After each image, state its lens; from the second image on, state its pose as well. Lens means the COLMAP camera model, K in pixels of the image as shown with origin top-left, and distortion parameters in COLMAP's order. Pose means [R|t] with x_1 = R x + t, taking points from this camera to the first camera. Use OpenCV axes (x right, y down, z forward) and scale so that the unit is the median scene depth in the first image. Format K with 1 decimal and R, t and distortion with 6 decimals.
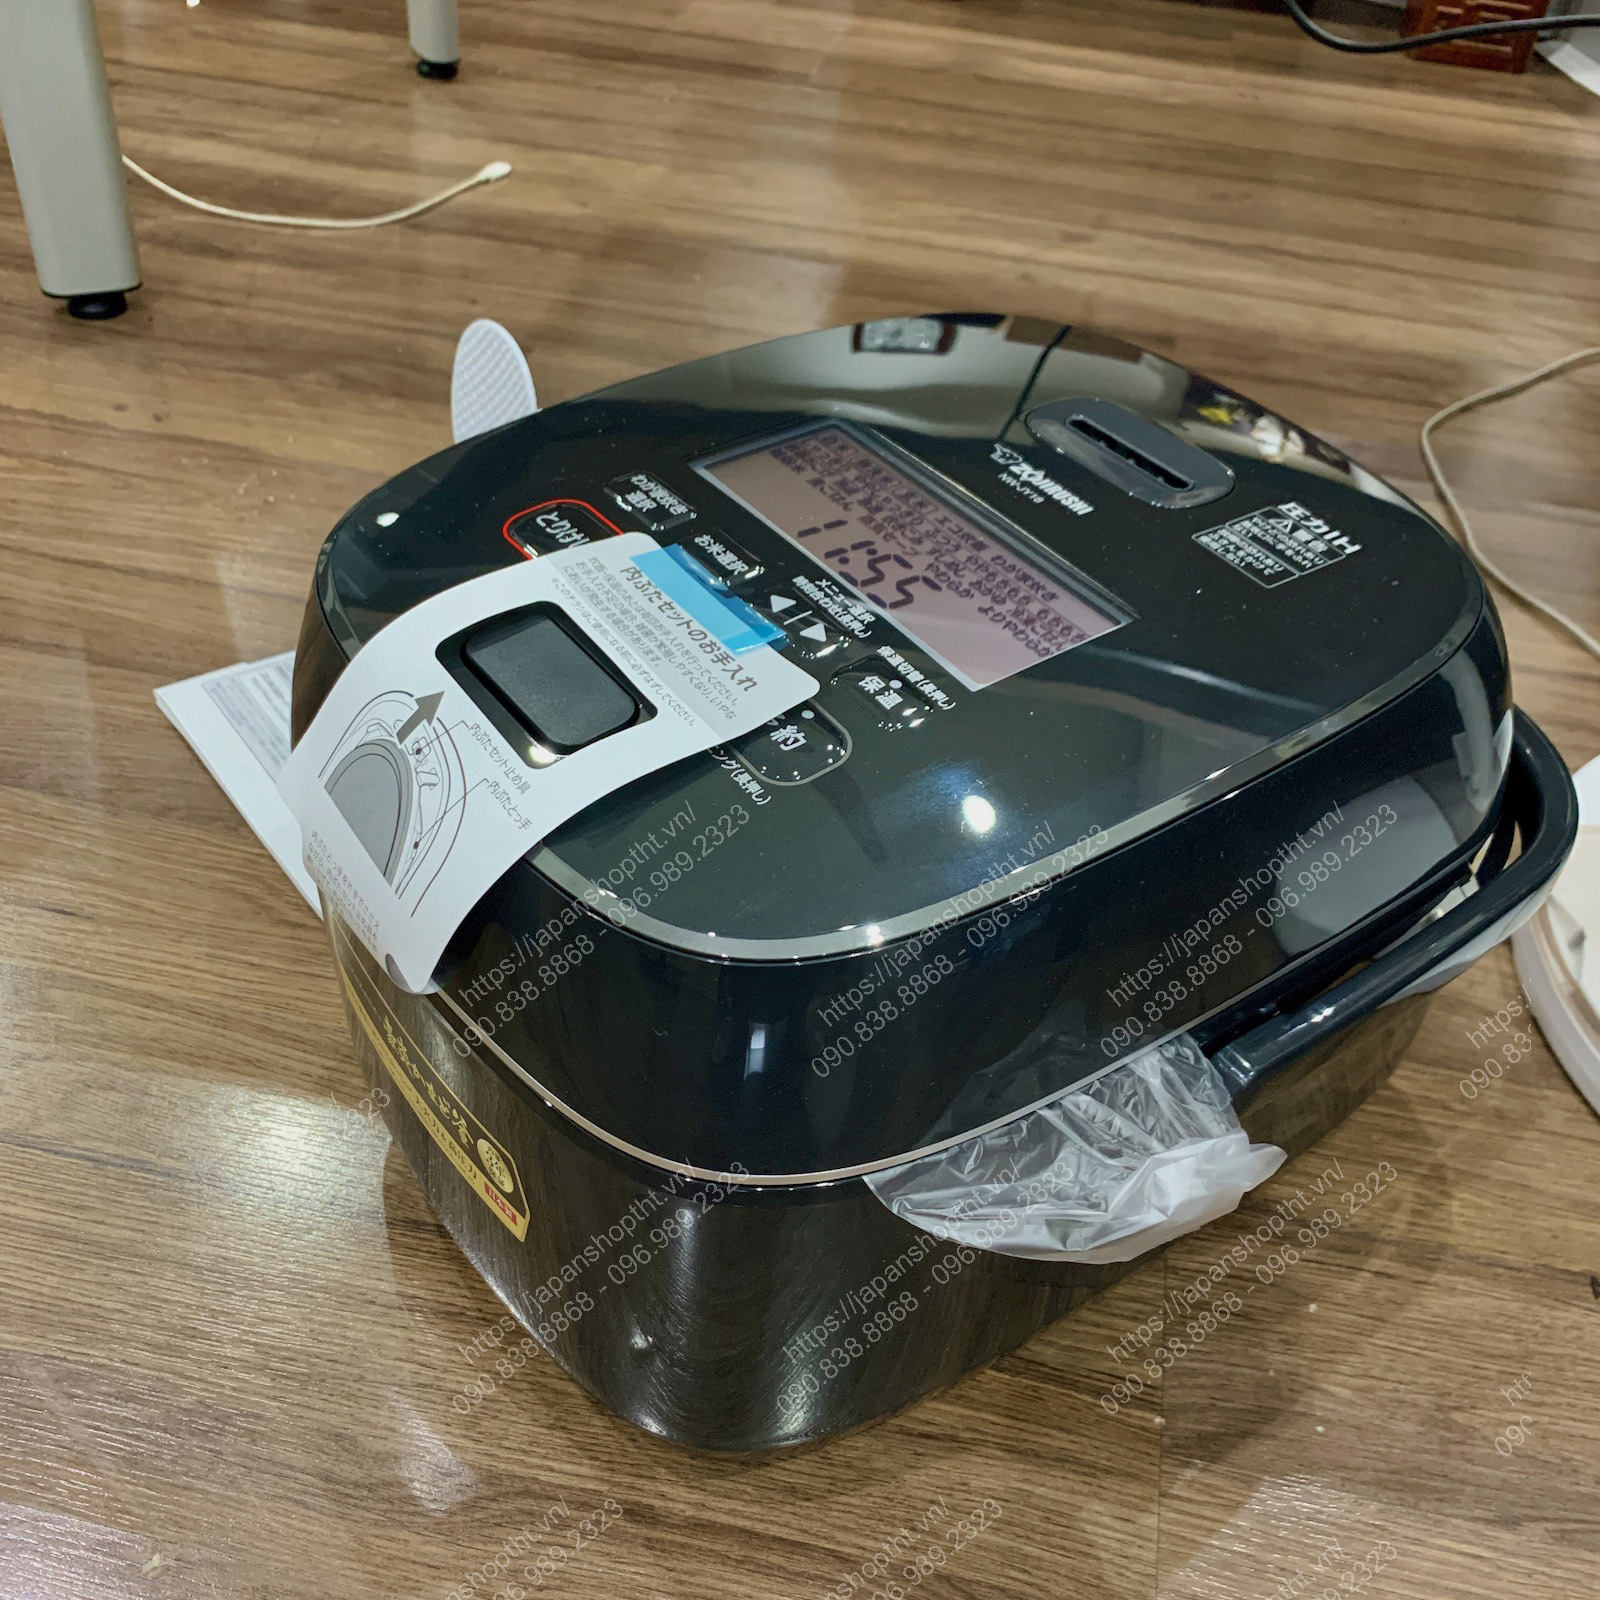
lens RADIAL K [[1656.1, 0, 817.1], [0, 1656.1, 691.1], [0, 0, 1]] dist [0.036137, 0.000493]
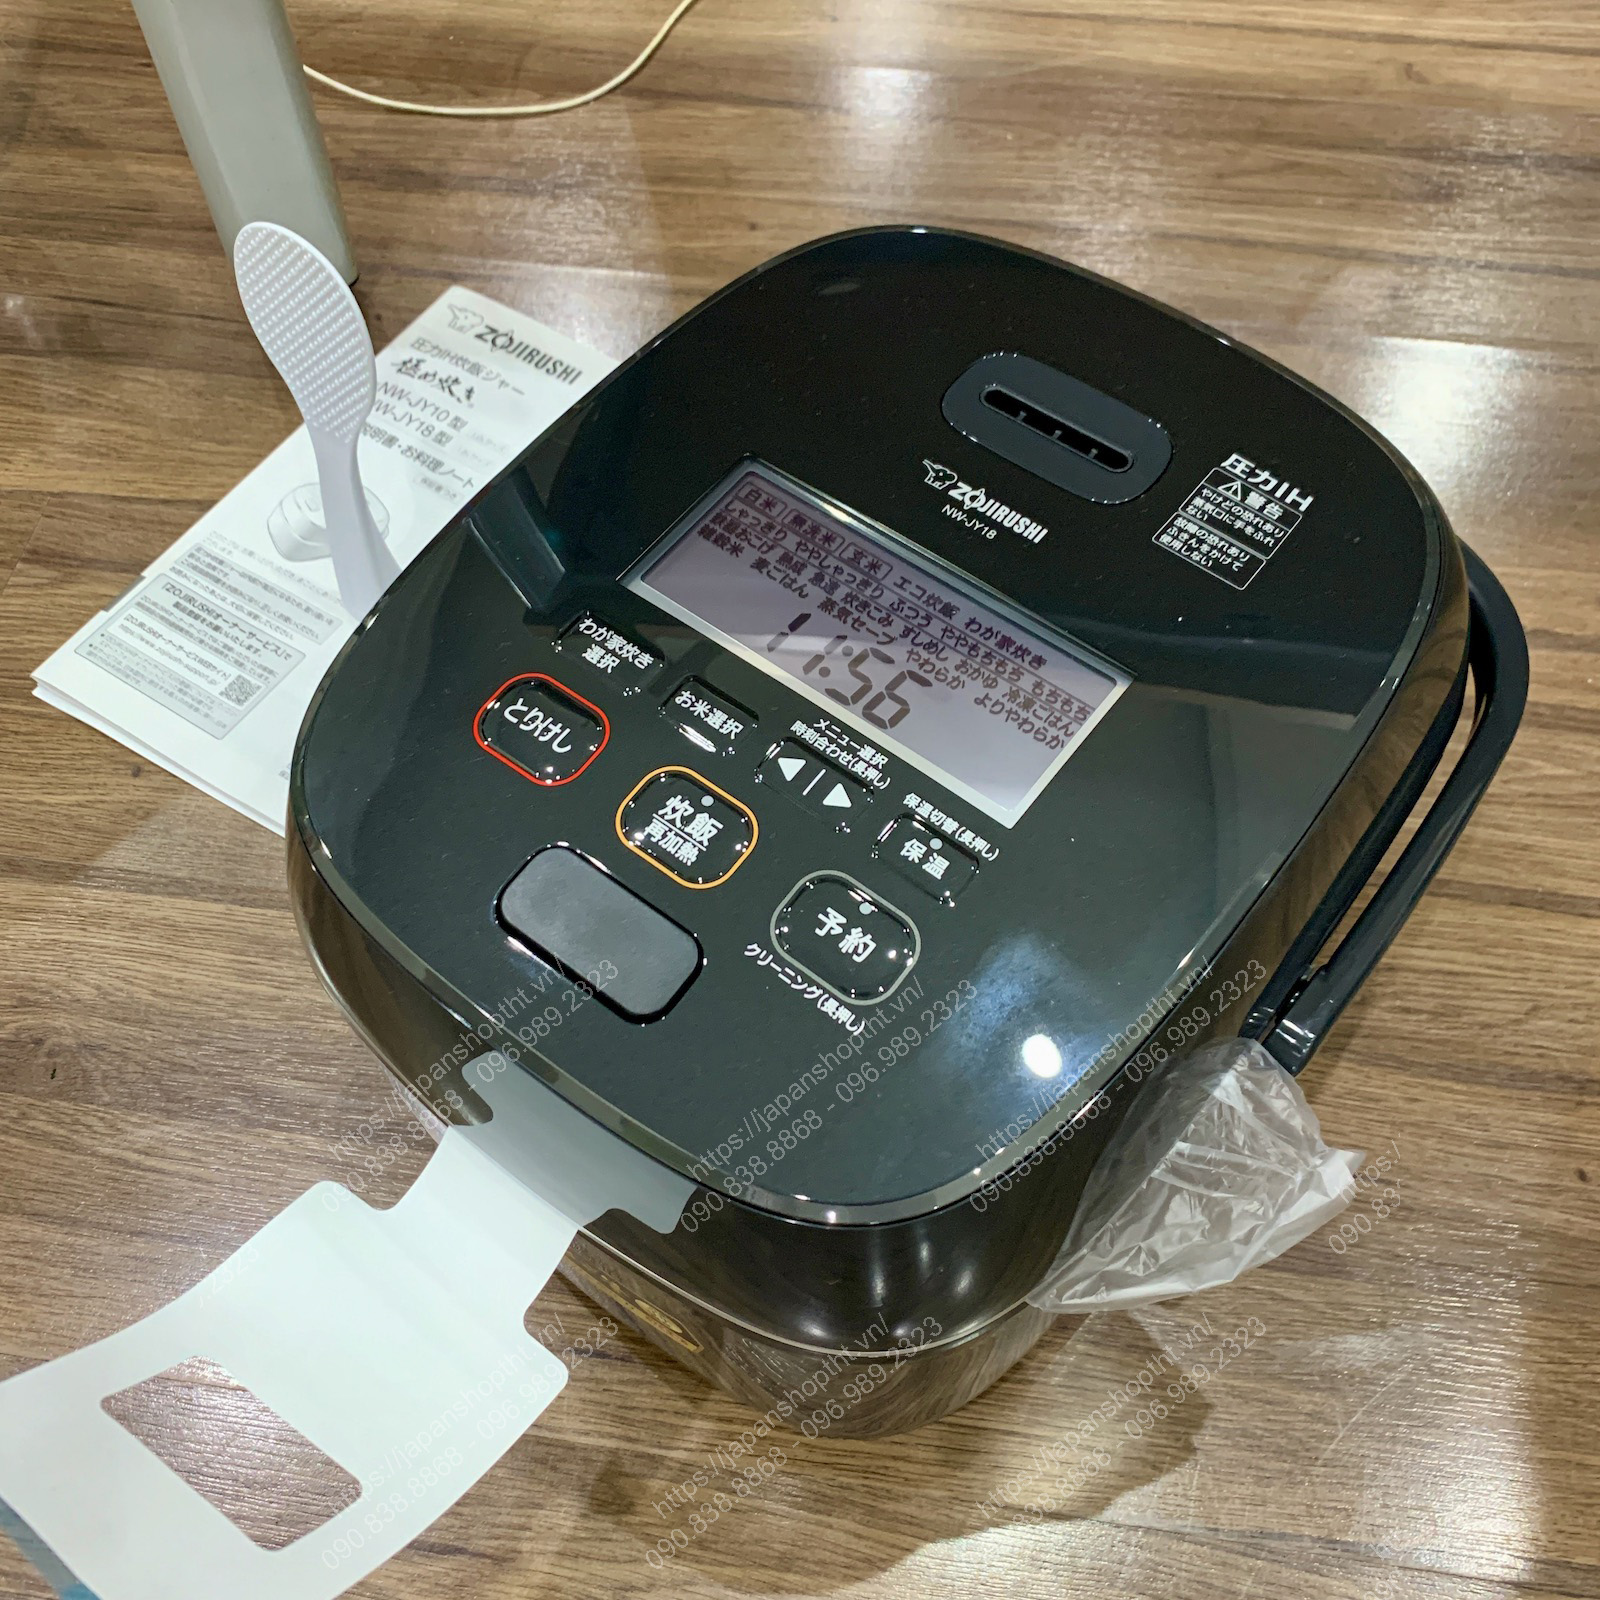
lens RADIAL K [[1626.6, 0, 781.0], [0, 1626.6, 749.4], [0, 0, 1]] dist [0.087178, -0.184240]
pose [[0.963900, -0.258188, 0.065089, -0.080368], [0.222042, 0.914333, 0.338663, -0.357969], [-0.146952, -0.311985, 0.938654, 0.090089]]
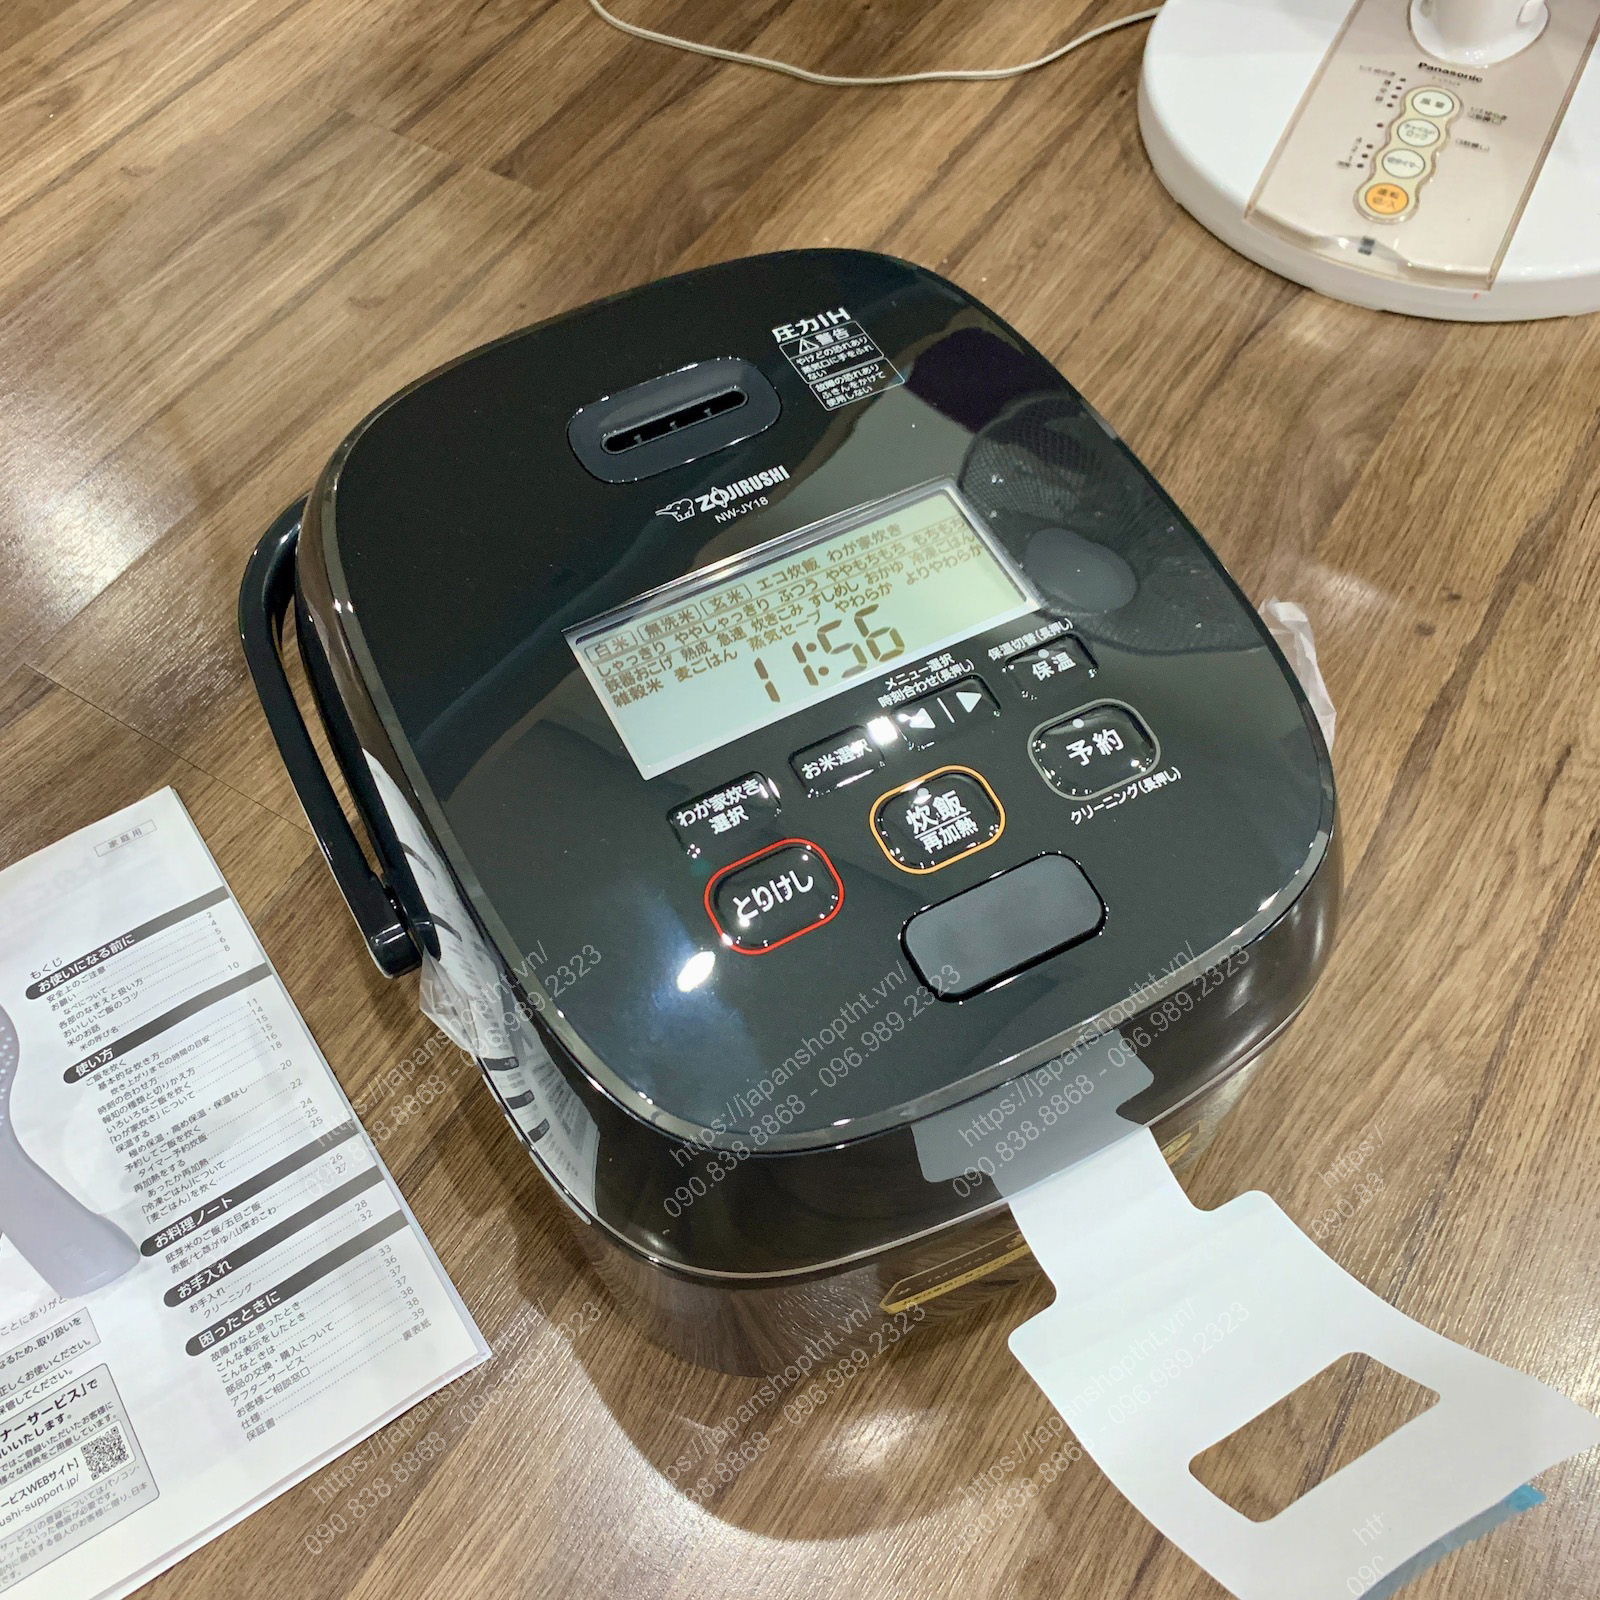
lens RADIAL K [[1626.6, 0, 781.0], [0, 1626.6, 749.4], [0, 0, 1]] dist [0.087178, -0.184240]
pose [[0.184764, -0.859706, 0.476201, -0.512876], [0.647006, 0.471131, 0.599515, -0.677182], [-0.739760, 0.197336, 0.643283, 0.357204]]
